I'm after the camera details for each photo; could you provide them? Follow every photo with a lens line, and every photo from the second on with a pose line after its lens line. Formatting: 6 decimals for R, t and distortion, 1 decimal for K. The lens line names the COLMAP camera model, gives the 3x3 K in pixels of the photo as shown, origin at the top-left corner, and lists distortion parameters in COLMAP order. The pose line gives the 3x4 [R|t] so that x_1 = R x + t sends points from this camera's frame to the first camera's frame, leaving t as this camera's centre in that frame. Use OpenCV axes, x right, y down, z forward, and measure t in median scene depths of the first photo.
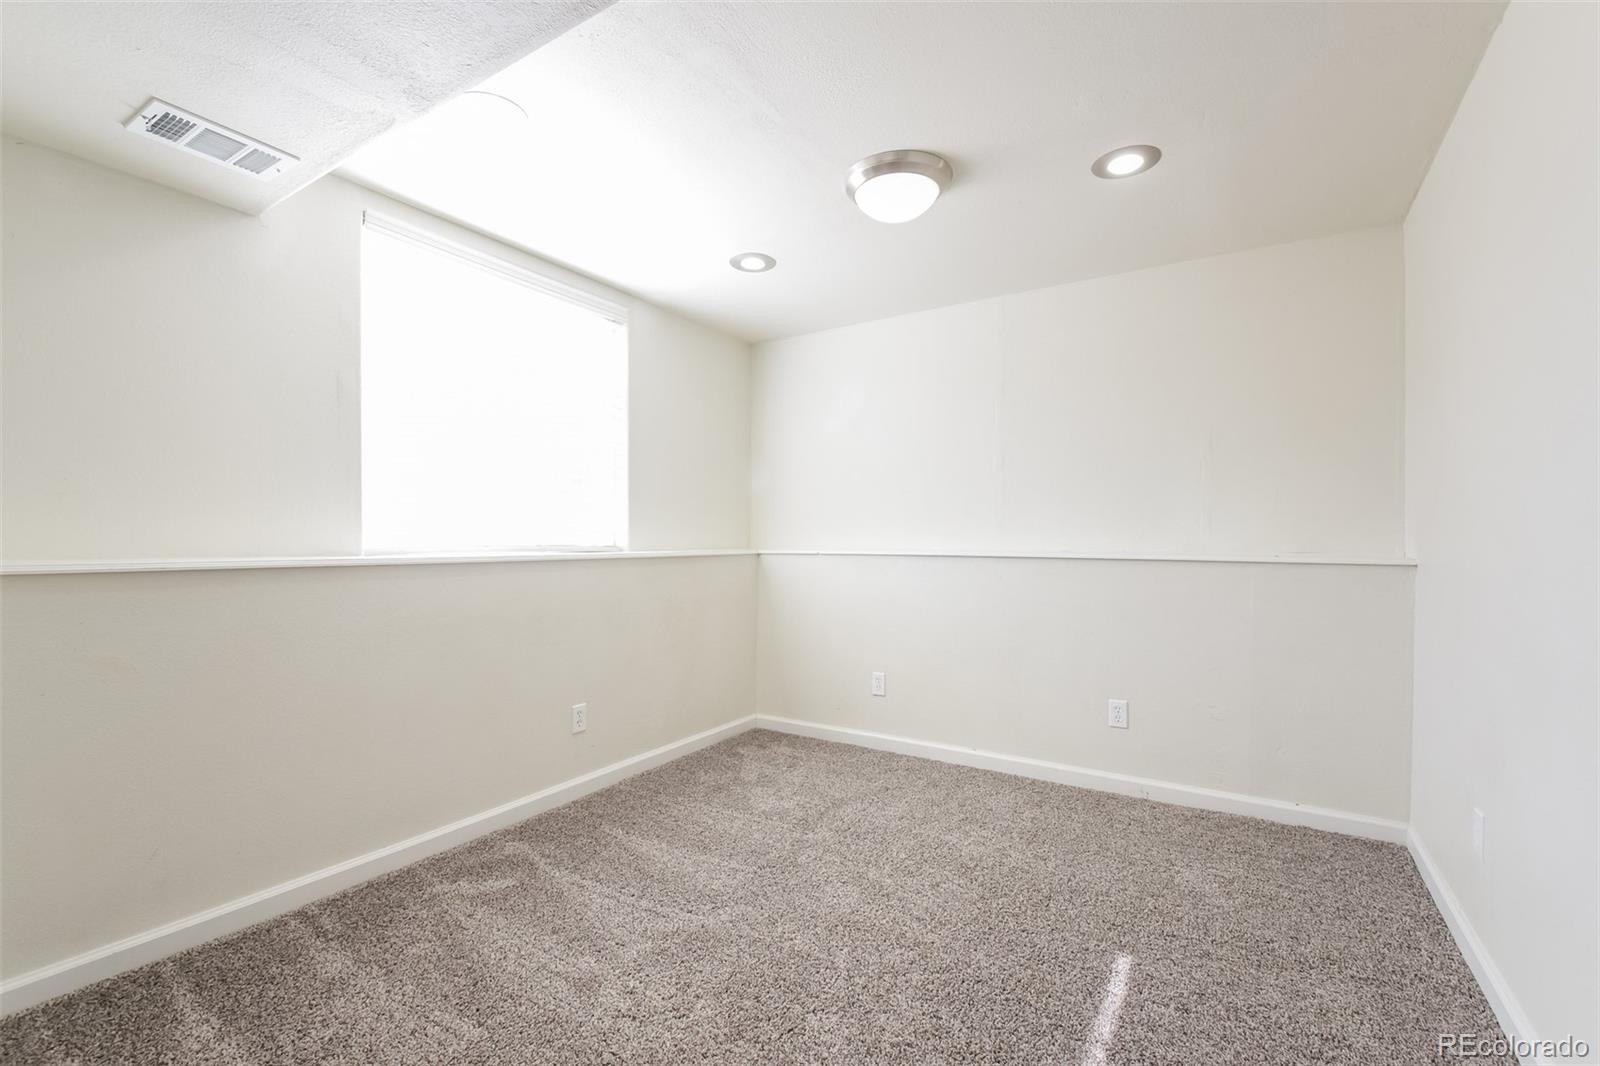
lens RADIAL K [[694.3, 0, 802.7], [0, 694.3, 526.8], [0, 0, 1]] dist [0.019086, -0.015196]
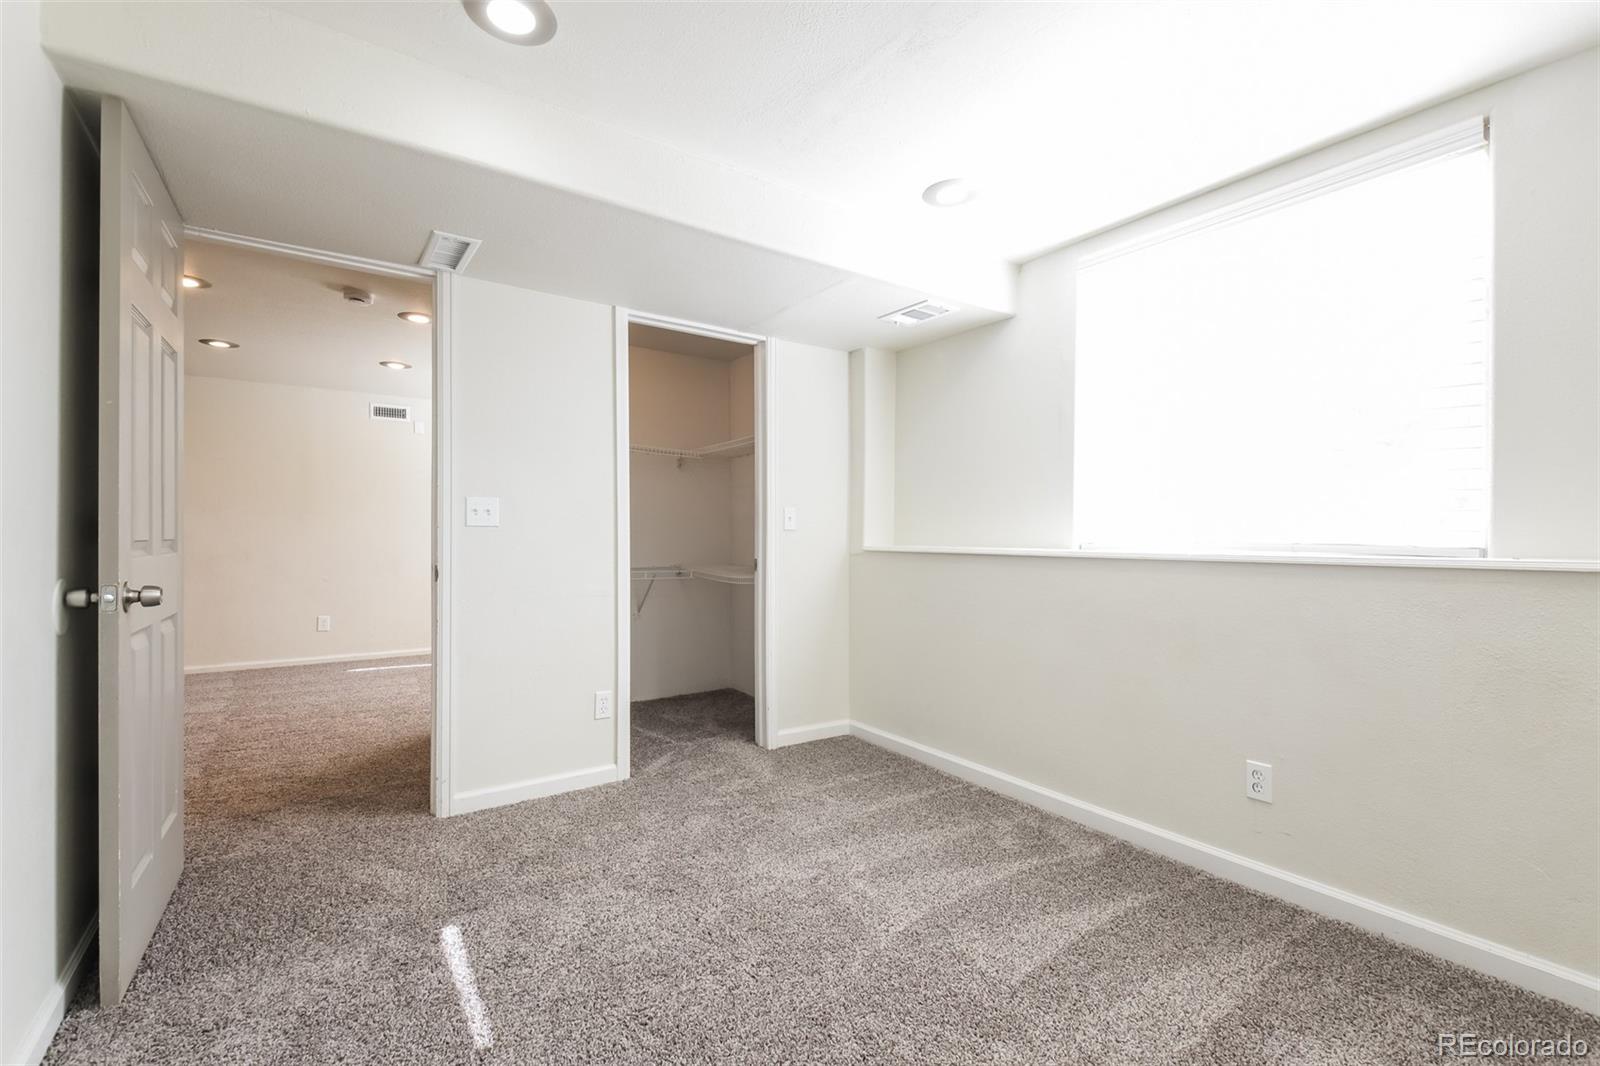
lens RADIAL K [[694.3, 0, 802.7], [0, 694.3, 526.8], [0, 0, 1]] dist [0.019086, -0.015196]
pose [[-0.403600, -0.015964, -0.914796, 0.696665], [0.020699, 0.999433, -0.026573, 0.021864], [0.914701, -0.029660, -0.403040, 1.099848]]
